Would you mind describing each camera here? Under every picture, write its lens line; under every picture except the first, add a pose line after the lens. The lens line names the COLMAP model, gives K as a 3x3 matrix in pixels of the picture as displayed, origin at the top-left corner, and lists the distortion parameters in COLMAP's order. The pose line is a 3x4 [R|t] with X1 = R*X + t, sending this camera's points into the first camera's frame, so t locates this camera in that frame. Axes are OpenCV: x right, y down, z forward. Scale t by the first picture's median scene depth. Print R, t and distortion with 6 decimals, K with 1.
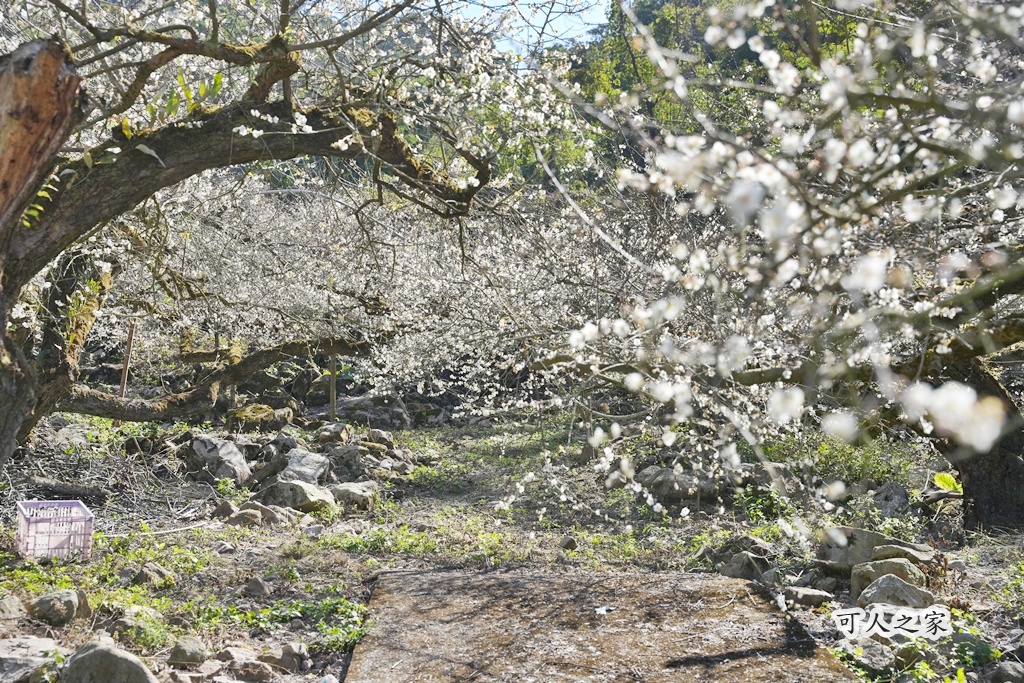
lens RADIAL K [[1332.3, 0, 511.6], [0, 1332.3, 342.4], [0, 0, 1]] dist [0.017607, 0.000000]
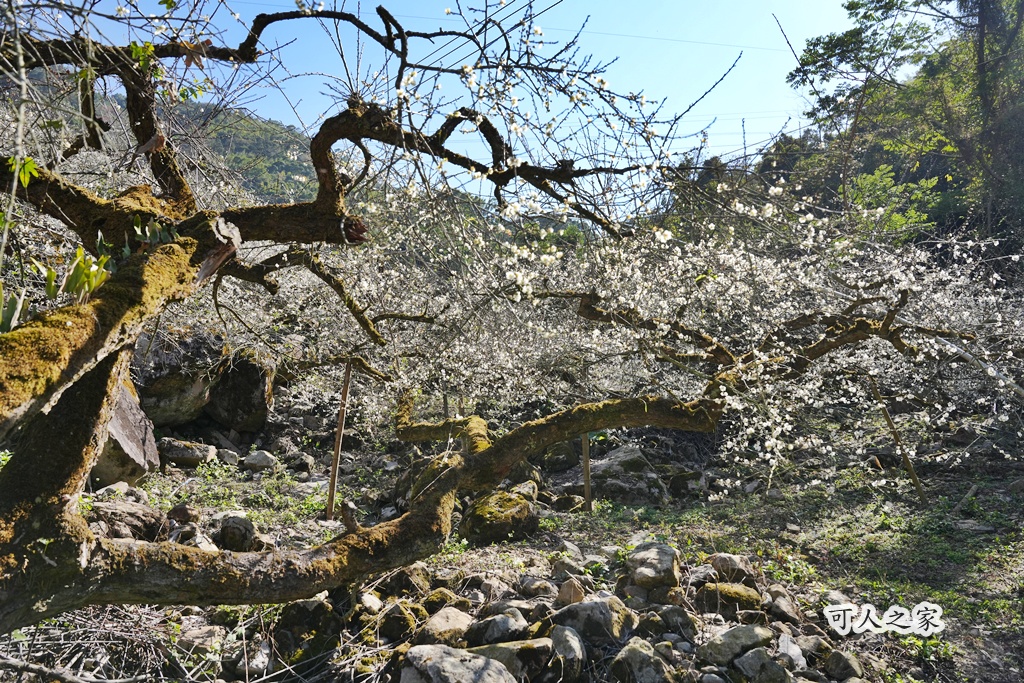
lens RADIAL K [[706.0, 0, 513.0], [0, 706.0, 340.7], [0, 0, 1]] dist [-0.006476, -0.000297]
pose [[0.992014, -0.046623, -0.117196, -0.137976], [0.037871, 0.996402, -0.075823, -0.006156], [0.120309, 0.070779, 0.990210, 0.619988]]
